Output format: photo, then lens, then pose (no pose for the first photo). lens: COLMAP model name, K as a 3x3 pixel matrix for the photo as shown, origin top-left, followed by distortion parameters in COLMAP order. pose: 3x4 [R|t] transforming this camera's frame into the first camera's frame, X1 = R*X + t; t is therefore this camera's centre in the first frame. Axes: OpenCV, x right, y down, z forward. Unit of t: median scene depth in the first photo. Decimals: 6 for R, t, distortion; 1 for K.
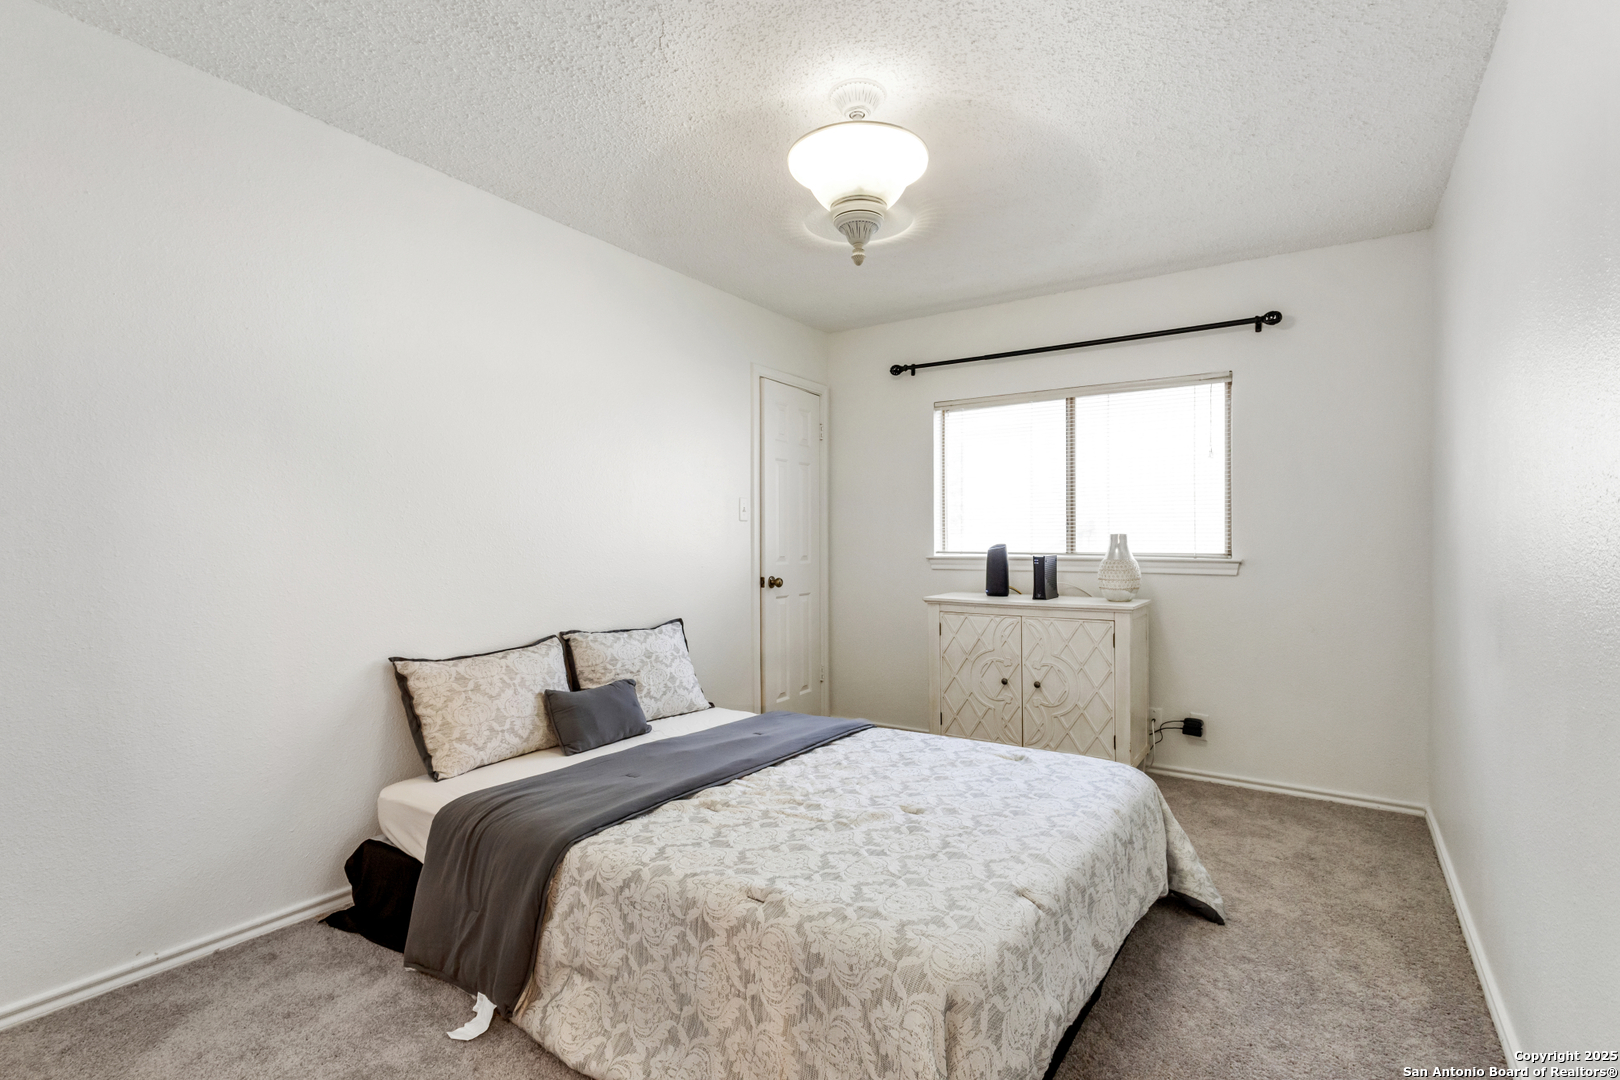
lens RADIAL K [[760.5, 0, 811.2], [0, 760.5, 542.3], [0, 0, 1]] dist [0.009182, 0.002111]
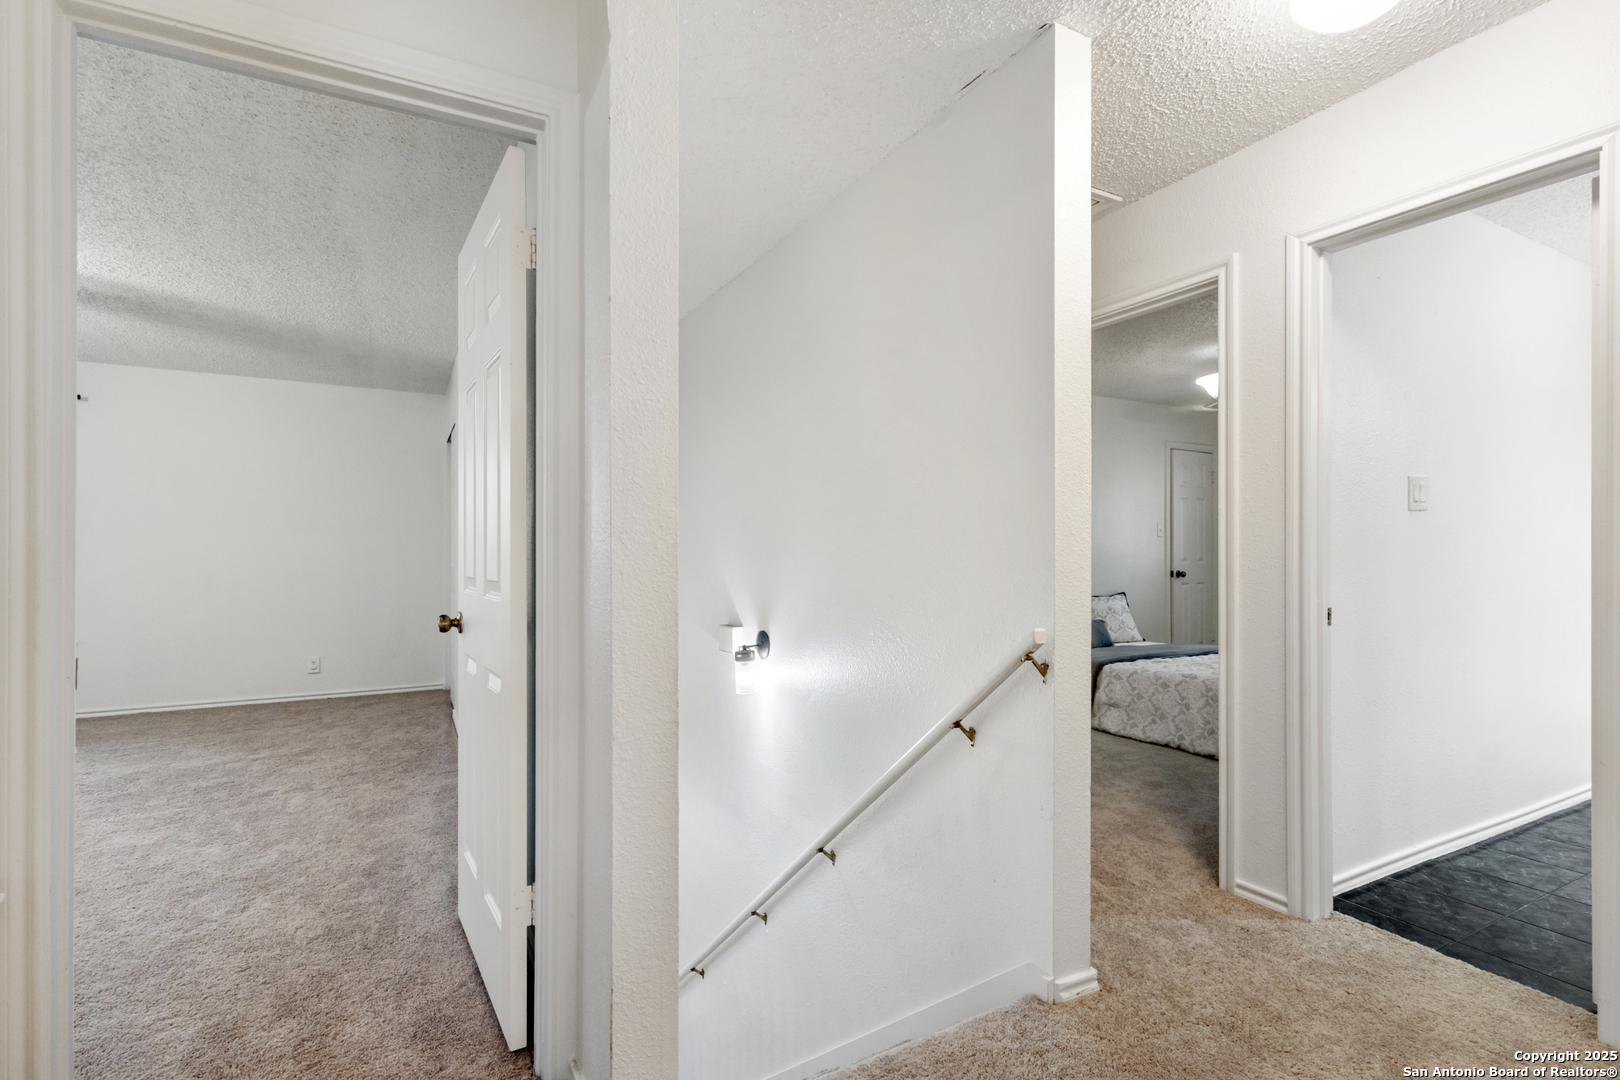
lens RADIAL K [[760.5, 0, 815.1], [0, 760.5, 554.7], [0, 0, 1]] dist [0.009182, 0.002111]
pose [[0.891999, 0.001862, -0.452034, -0.018975], [0.001233, 0.999978, 0.006553, -0.001981], [0.452036, -0.006402, 0.891977, -1.936636]]
